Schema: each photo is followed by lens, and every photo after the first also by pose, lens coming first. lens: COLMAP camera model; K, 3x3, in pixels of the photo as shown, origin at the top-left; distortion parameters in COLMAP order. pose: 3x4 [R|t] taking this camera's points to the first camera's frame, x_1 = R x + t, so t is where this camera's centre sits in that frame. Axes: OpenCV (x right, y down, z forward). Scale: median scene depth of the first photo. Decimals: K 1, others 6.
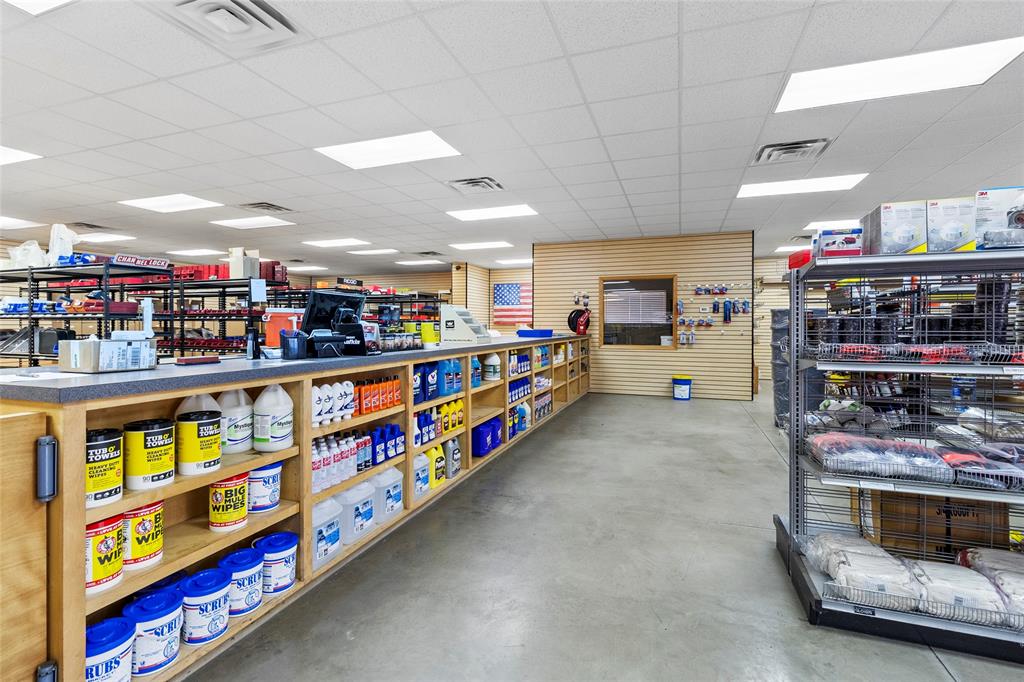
lens RADIAL K [[469.3, 0, 511.2], [0, 469.3, 325.3], [0, 0, 1]] dist [0.001847, -0.000399]
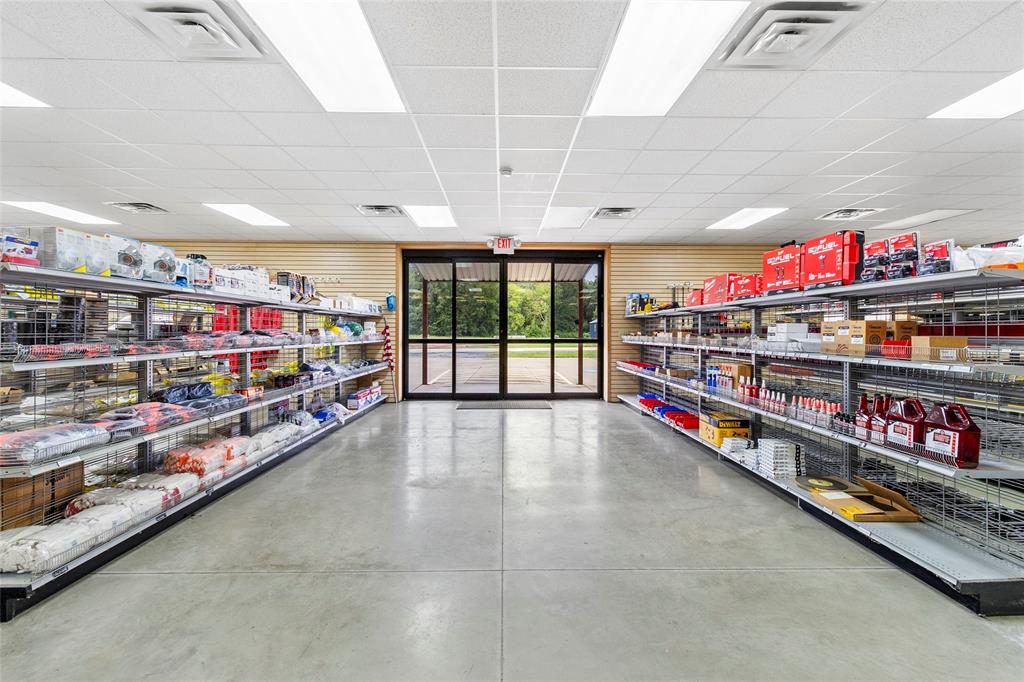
lens RADIAL K [[469.3, 0, 511.3], [0, 469.3, 328.3], [0, 0, 1]] dist [0.001847, -0.000399]
pose [[-0.352179, 0.004836, 0.935920, -0.332273], [-0.002852, 0.999976, -0.006240, 0.001505], [-0.935928, -0.004867, -0.352157, 0.159682]]
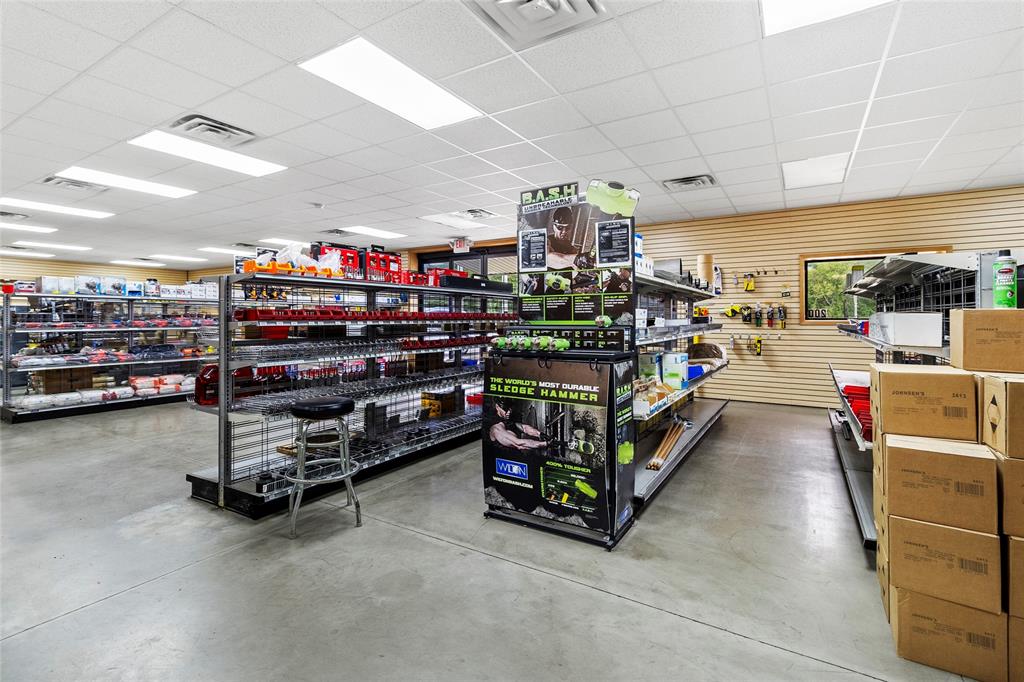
lens RADIAL K [[469.3, 0, 505.4], [0, 469.3, 319.6], [0, 0, 1]] dist [0.001847, -0.000399]
pose [[0.207842, -0.003450, 0.978156, -0.697209], [-0.001877, 0.999991, 0.003926, 0.000466], [-0.978161, -0.002652, 0.207834, -1.145268]]
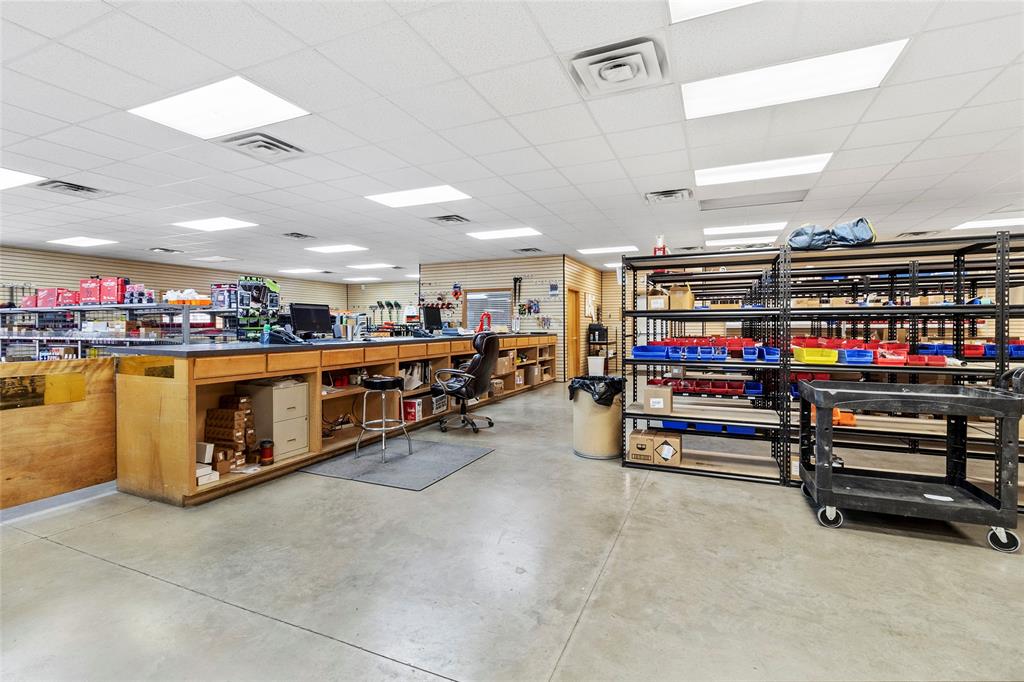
lens RADIAL K [[469.3, 0, 515.5], [0, 469.3, 333.4], [0, 0, 1]] dist [0.001847, -0.000399]
pose [[-0.997669, 0.001042, 0.068232, -1.186432], [0.001904, 0.999919, 0.012577, 0.007544], [-0.068213, 0.012678, -0.997590, 0.826640]]
